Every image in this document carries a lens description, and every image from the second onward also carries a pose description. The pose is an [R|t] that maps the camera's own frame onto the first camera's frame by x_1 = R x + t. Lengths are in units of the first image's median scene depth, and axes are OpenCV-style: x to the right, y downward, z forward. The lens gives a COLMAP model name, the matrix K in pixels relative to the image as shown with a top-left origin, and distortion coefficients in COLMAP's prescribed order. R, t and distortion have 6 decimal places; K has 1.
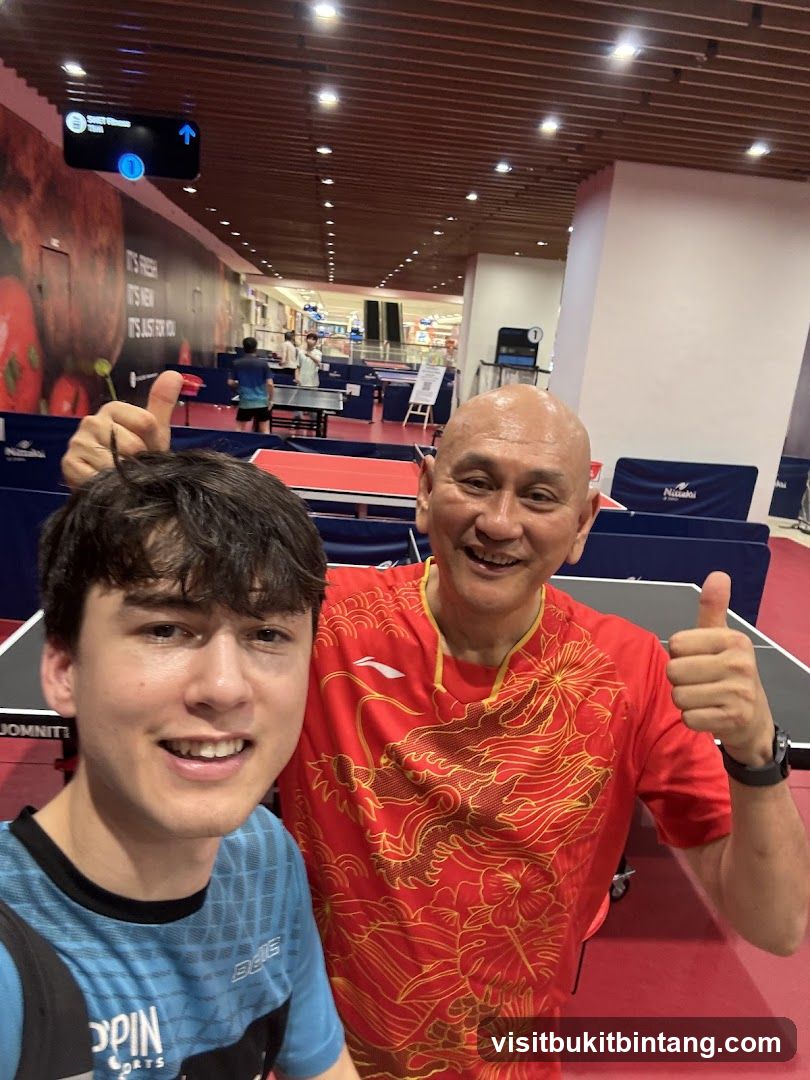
lens RADIAL K [[751.5, 0, 405.0], [0, 751.5, 540.0], [0, 0, 1]] dist [0.006542, -0.000539]
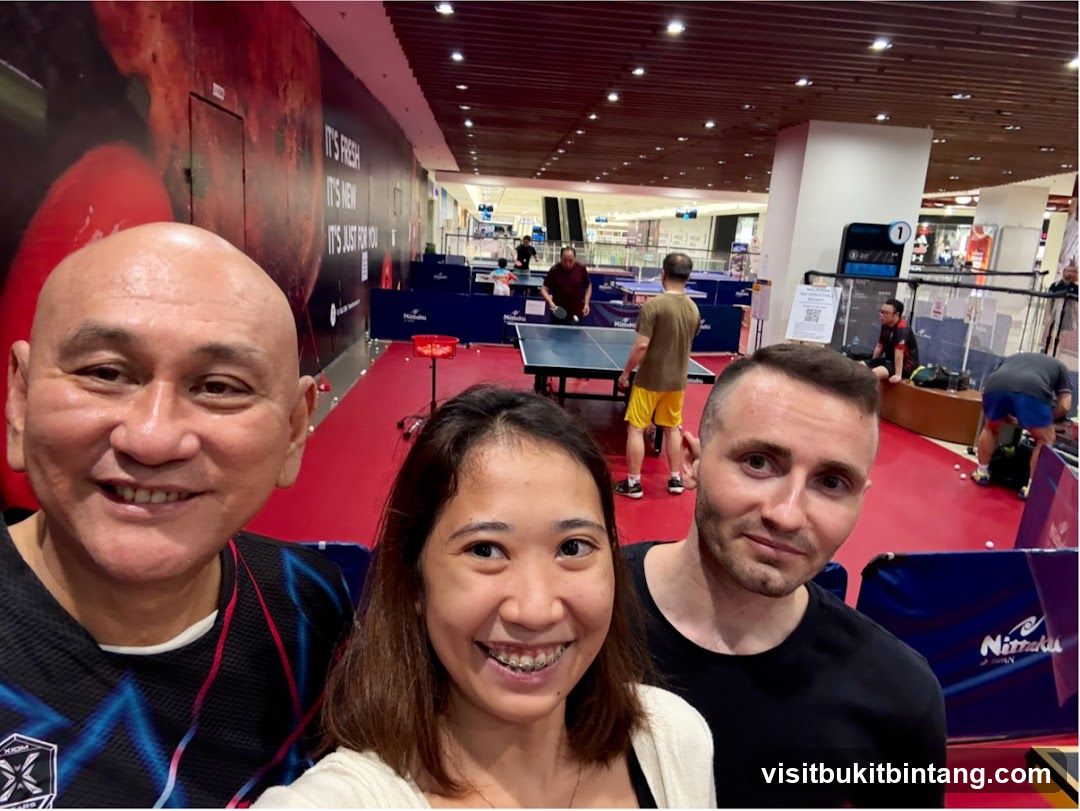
lens RADIAL K [[751.5, 0, 537.2], [0, 751.5, 413.7], [0, 0, 1]] dist [0.006542, -0.000539]
pose [[0.999069, -0.018292, -0.039062, -0.136699], [0.017115, 0.999395, -0.030268, -0.090197], [0.039592, 0.029571, 0.998778, 0.296362]]
